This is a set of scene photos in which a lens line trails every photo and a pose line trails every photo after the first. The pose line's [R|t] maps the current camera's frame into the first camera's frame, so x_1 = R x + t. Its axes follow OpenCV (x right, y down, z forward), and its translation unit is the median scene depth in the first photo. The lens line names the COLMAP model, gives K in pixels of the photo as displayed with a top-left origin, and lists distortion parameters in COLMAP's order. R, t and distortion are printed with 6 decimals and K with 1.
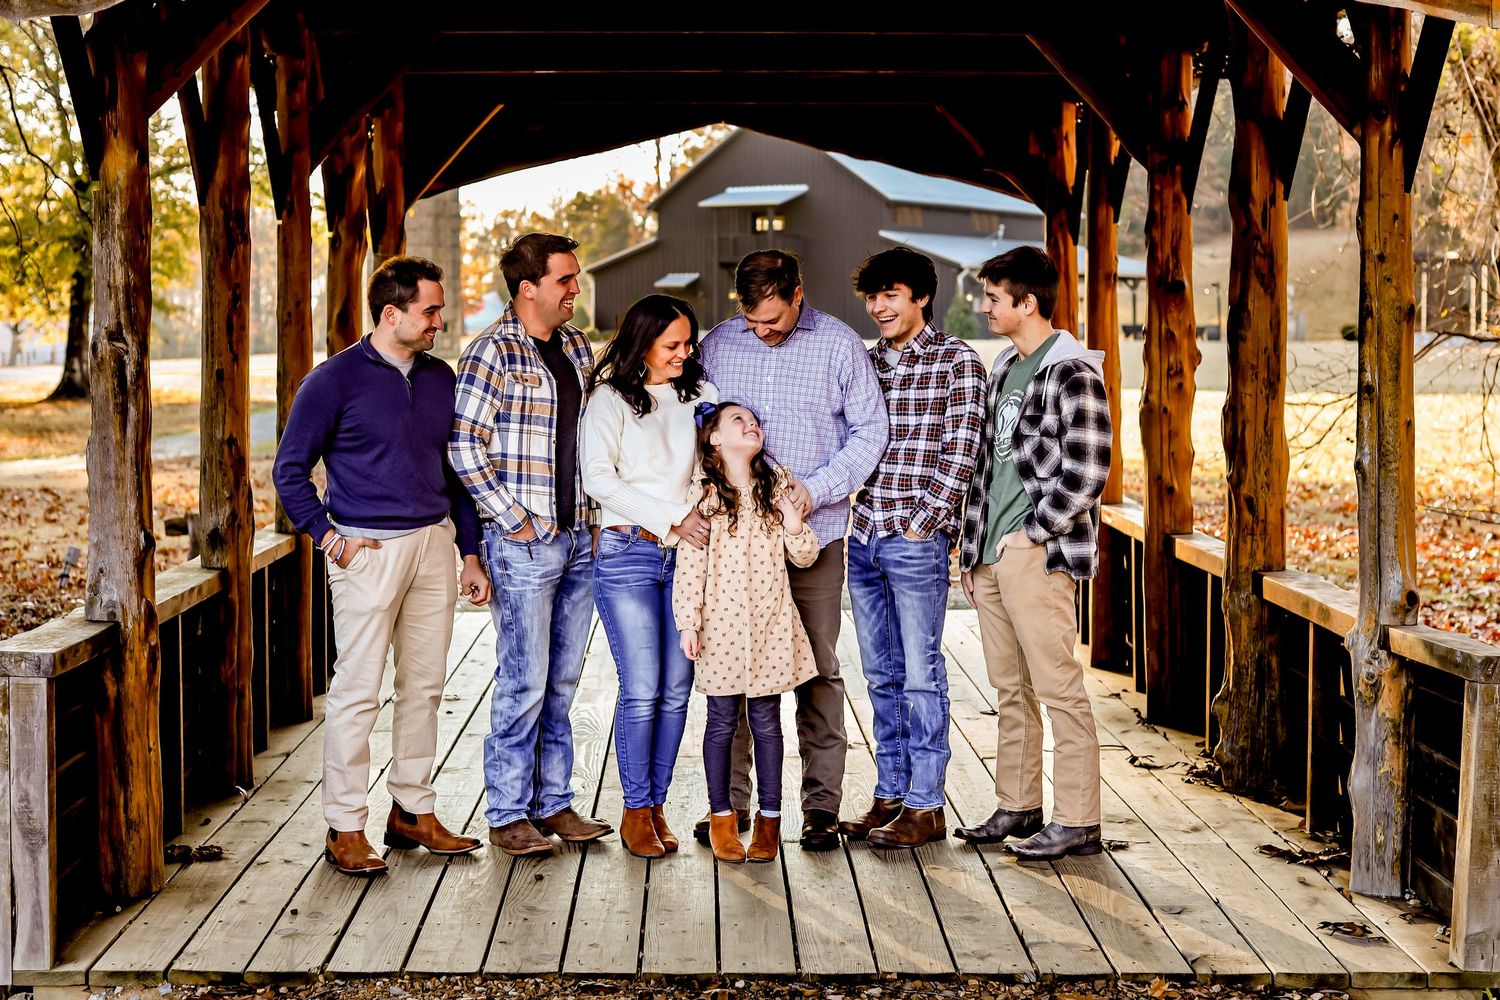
lens RADIAL K [[2279.2, 0, 749.5], [0, 2279.2, 471.1], [0, 0, 1]] dist [-0.163007, 0.135094]
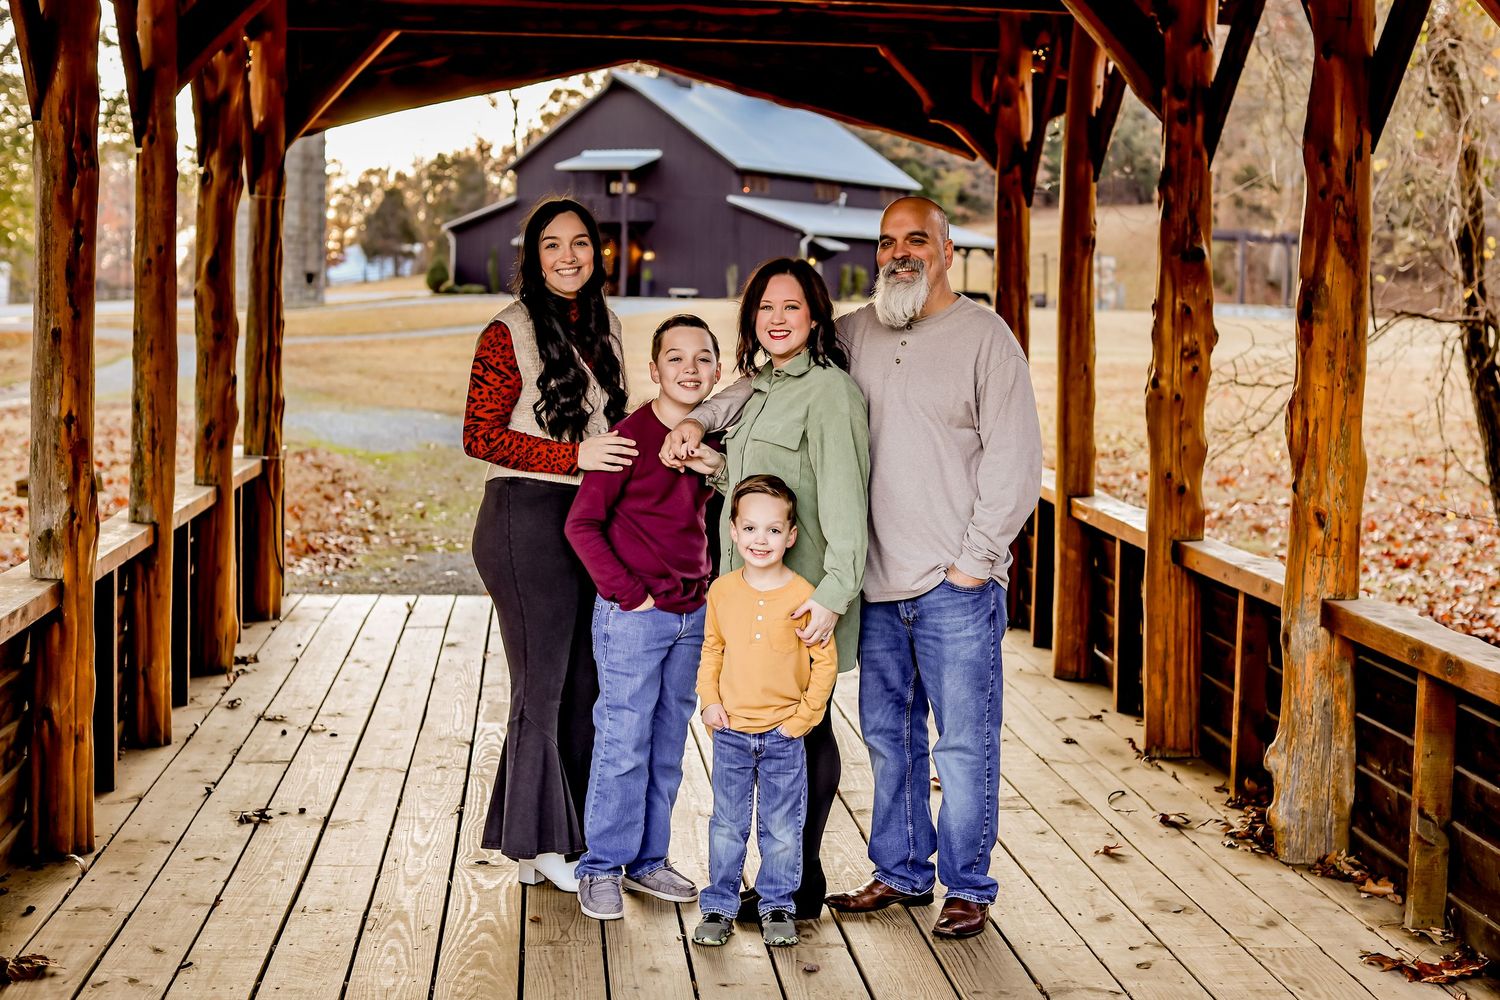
lens RADIAL K [[2144.1, 0, 755.8], [0, 2144.1, 470.4], [0, 0, 1]] dist [-0.142305, 0.137079]
pose [[0.997021, 0.018188, 0.074950, -0.037082], [-0.019860, 0.999569, 0.021625, -0.013401], [-0.074524, -0.023049, 0.996953, 0.200260]]
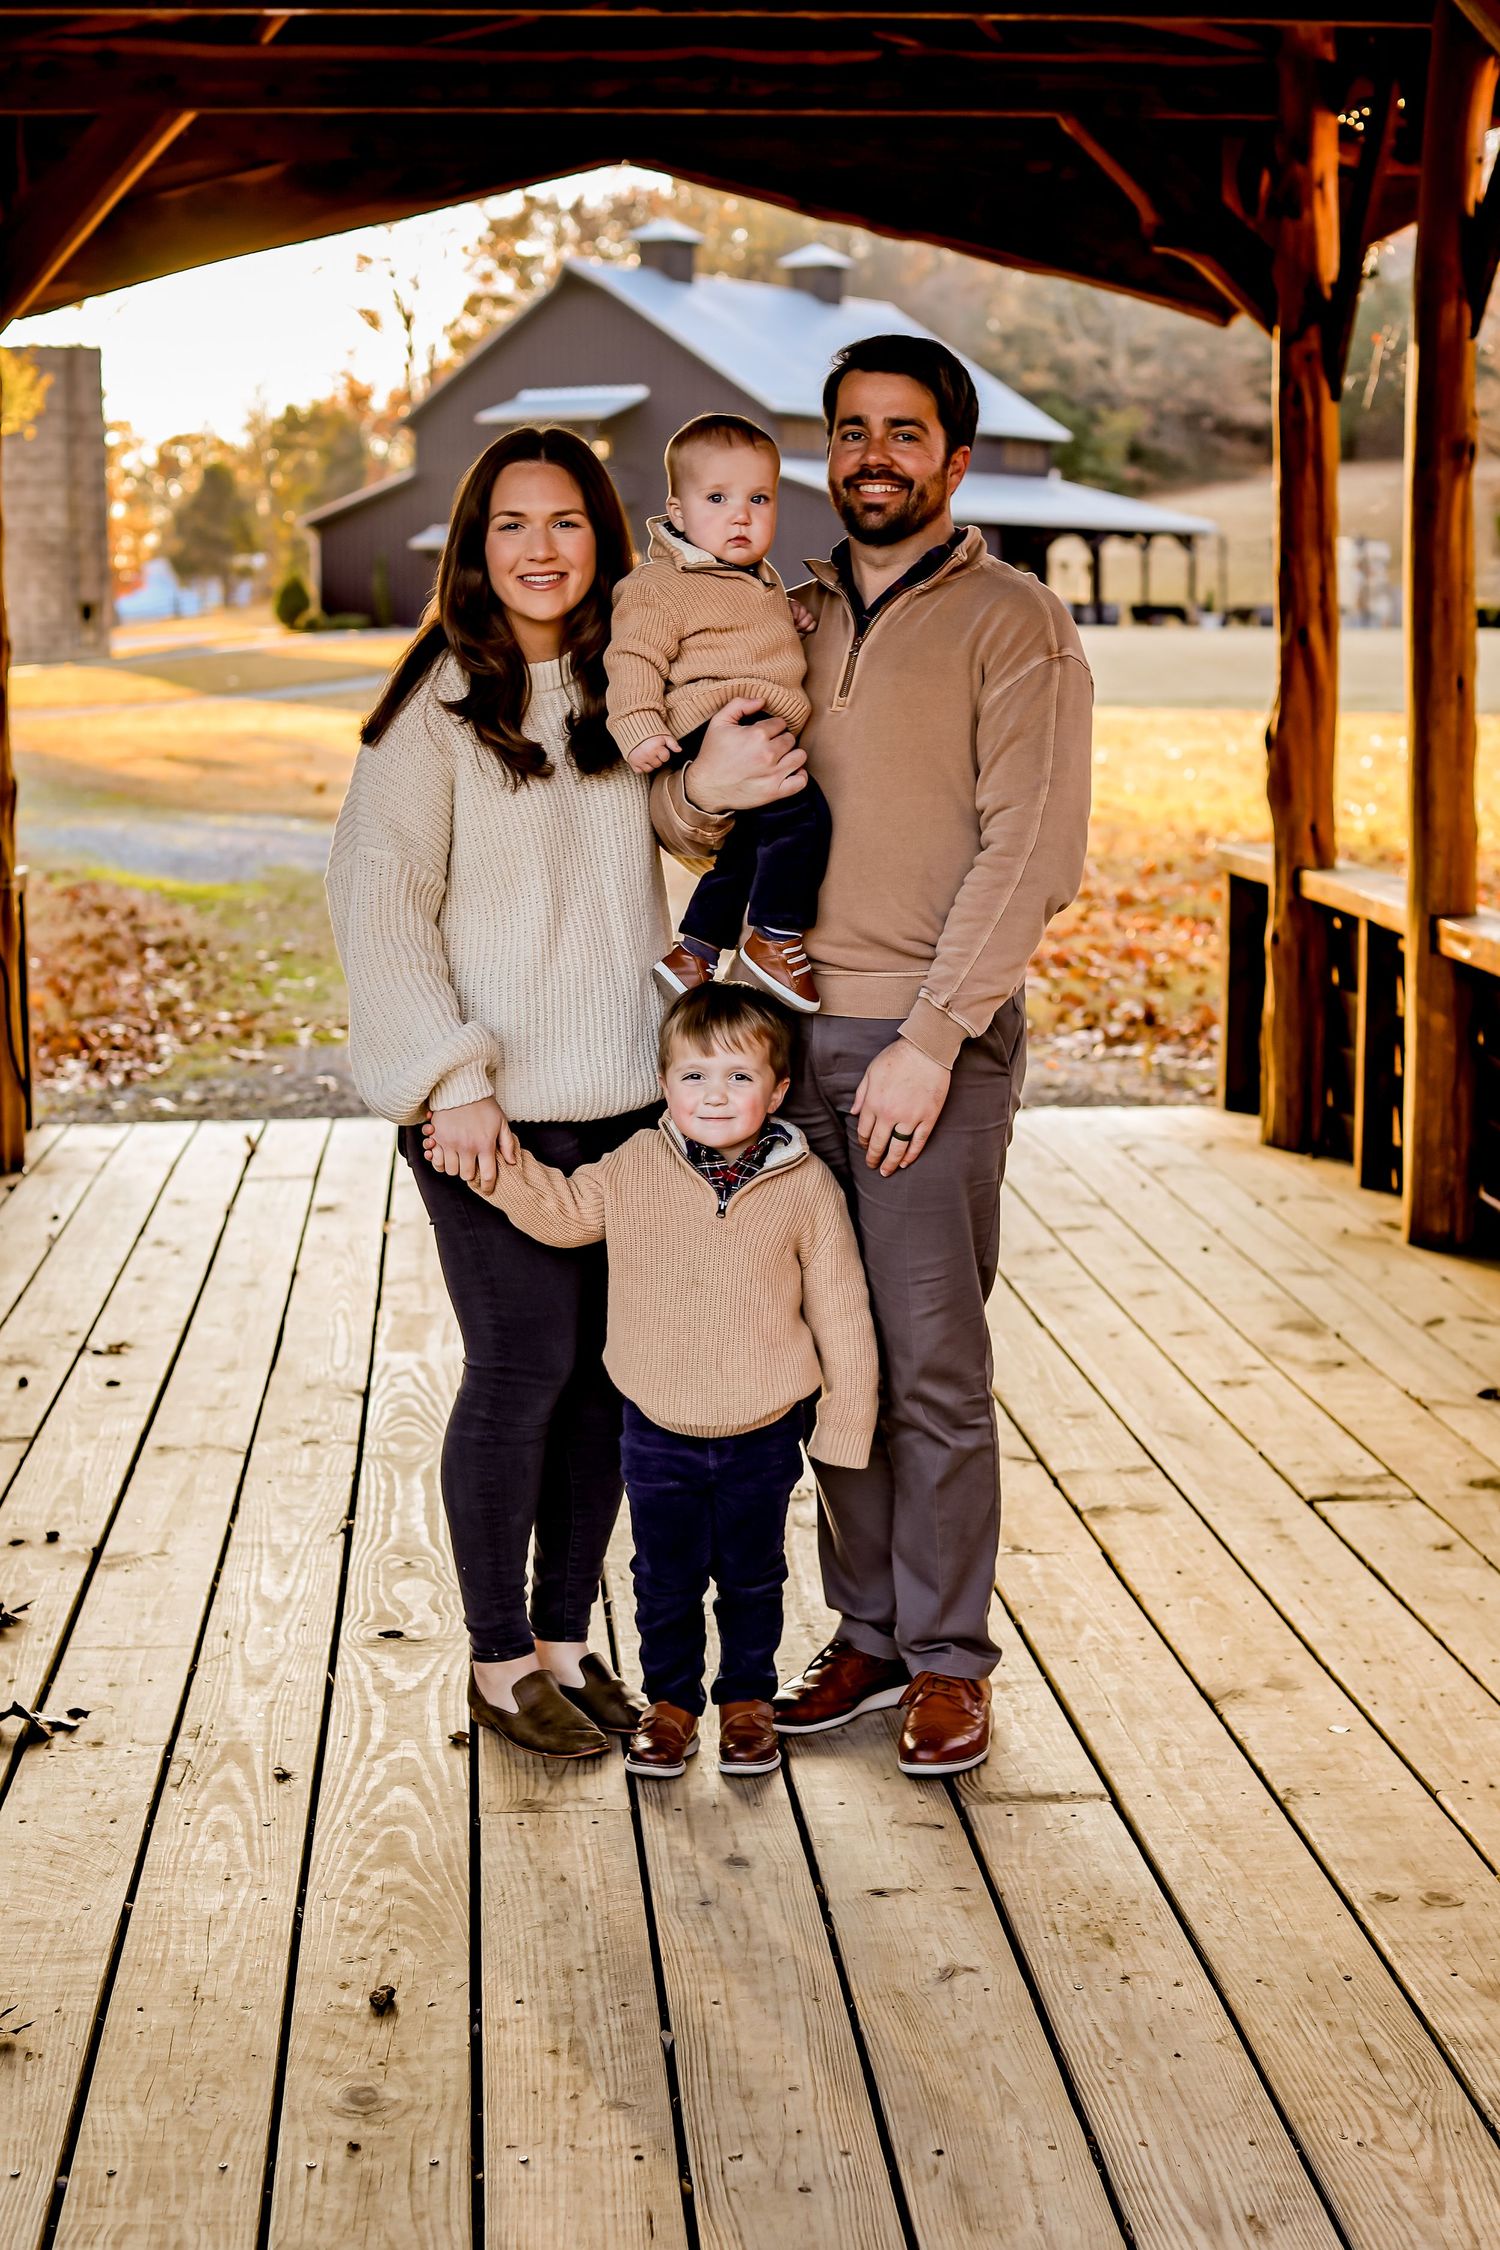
lens RADIAL K [[3418.8, 0, 695.5], [0, 3418.8, 1266.6], [0, 0, 1]] dist [-0.163007, 0.135094]
pose [[0.999113, -0.011906, 0.040385, -0.042011], [0.006680, 0.991860, 0.127155, -0.005515], [-0.041570, -0.126773, 0.991060, 0.313821]]
